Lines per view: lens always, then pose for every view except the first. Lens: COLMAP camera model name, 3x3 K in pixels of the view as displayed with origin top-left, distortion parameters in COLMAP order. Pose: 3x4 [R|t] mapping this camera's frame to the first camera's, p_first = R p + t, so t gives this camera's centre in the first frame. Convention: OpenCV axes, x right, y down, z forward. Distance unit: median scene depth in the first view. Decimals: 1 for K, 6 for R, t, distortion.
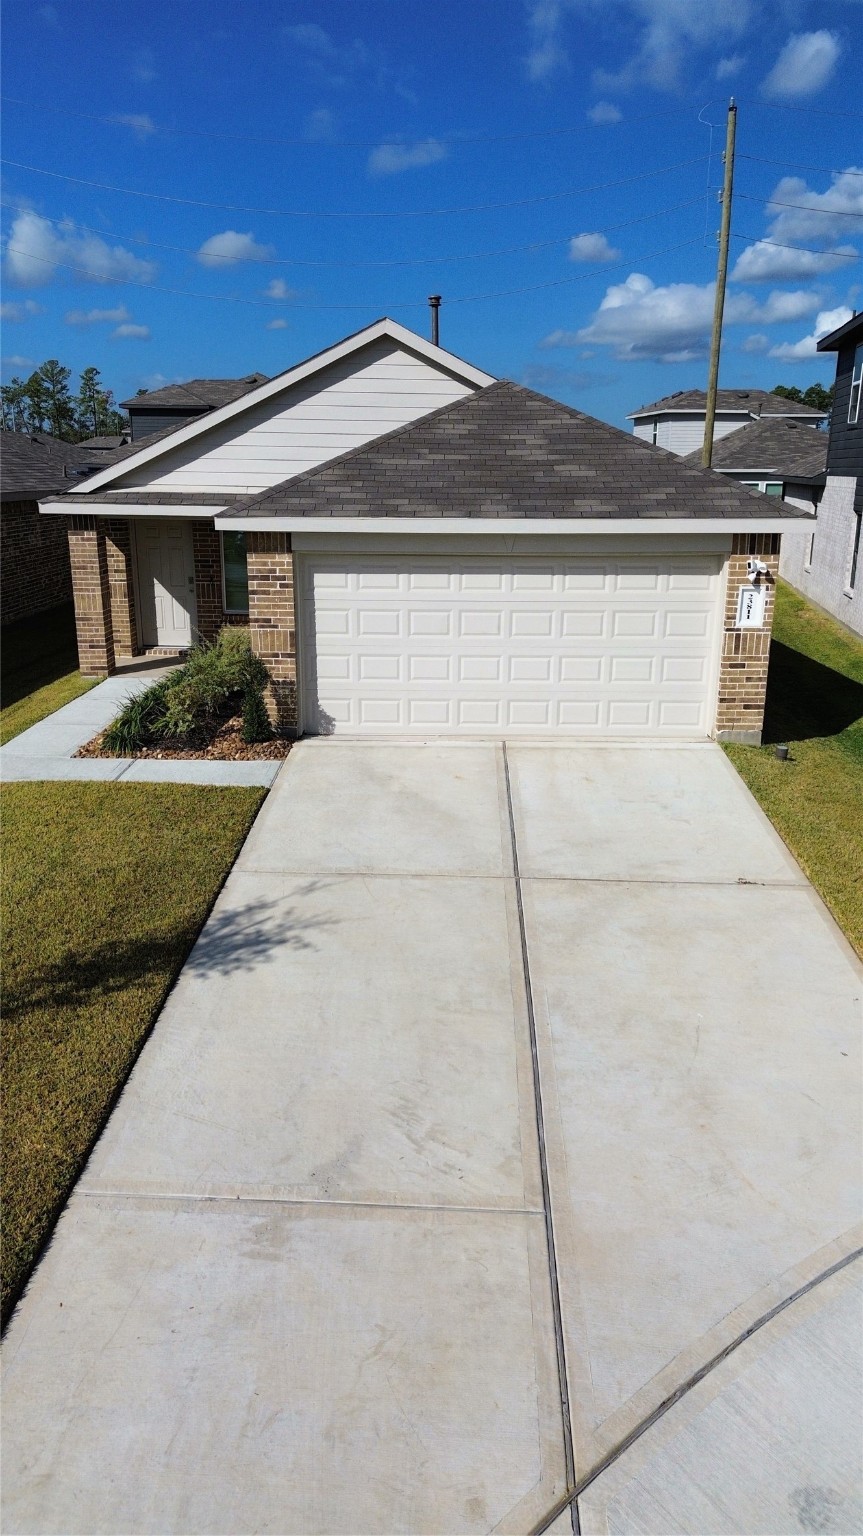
lens RADIAL K [[1088.6, 0, 428.0], [0, 1088.6, 764.2], [0, 0, 1]] dist [0.063080, -0.038850]
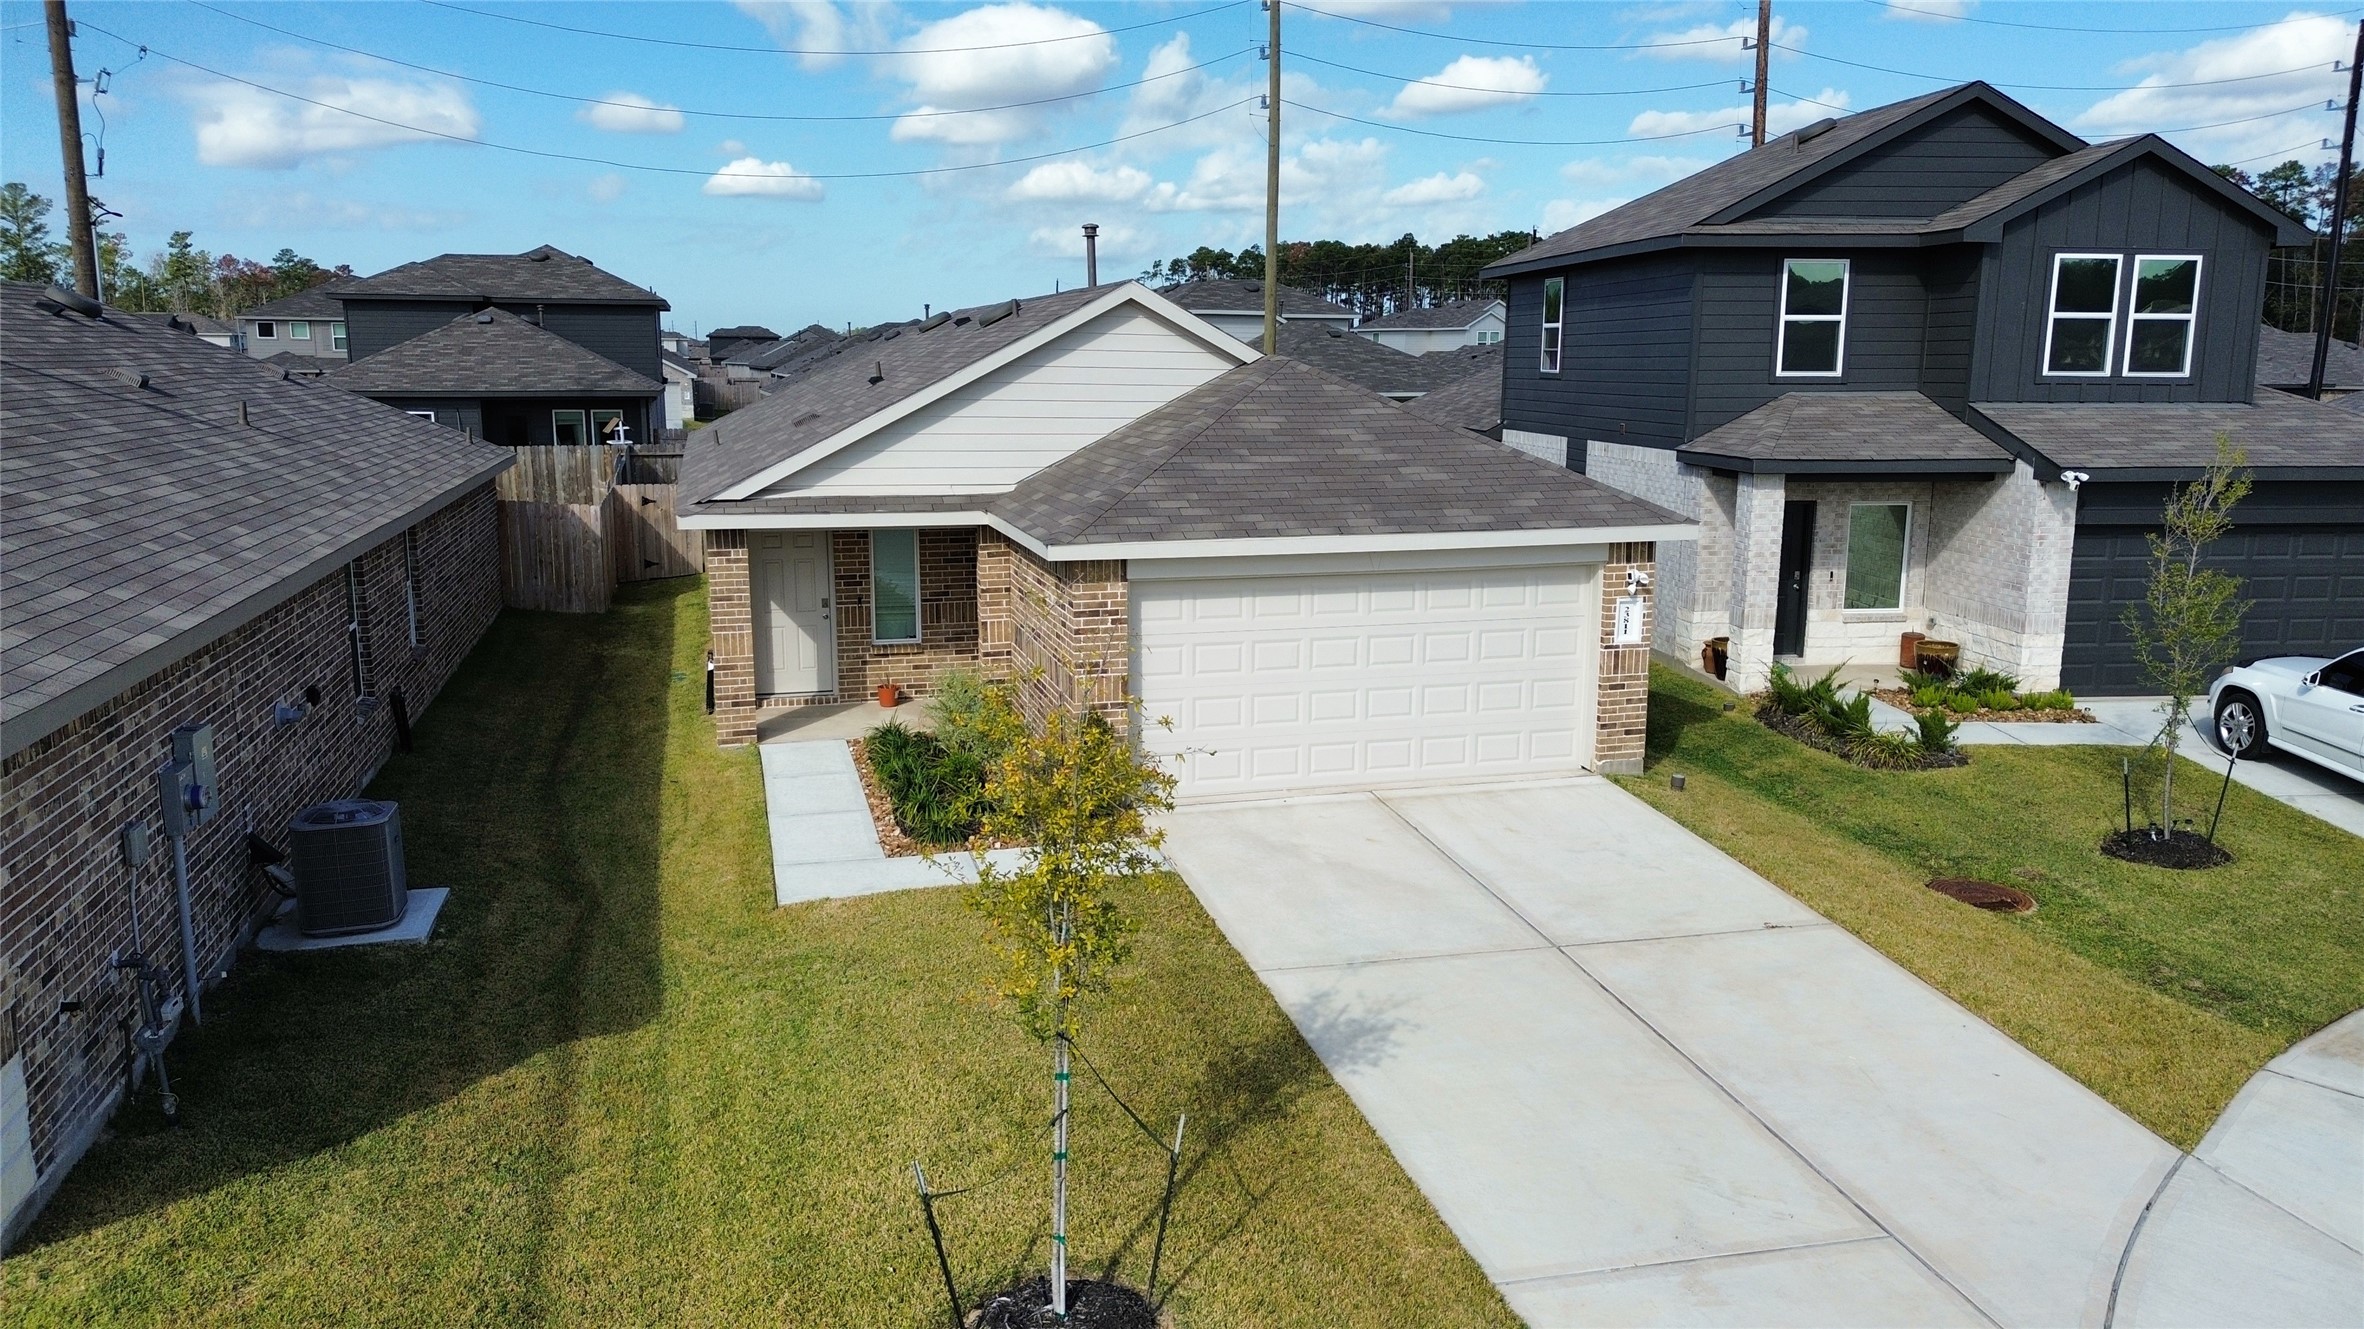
lens RADIAL K [[1675.4, 0, 1178.9], [0, 1675.4, 657.4], [0, 0, 1]] dist [0.063080, -0.038850]
pose [[0.958839, -0.054563, 0.278659, -0.435914], [0.078495, 0.994055, -0.075453, -0.039308], [-0.272886, 0.094220, 0.957422, -0.205767]]
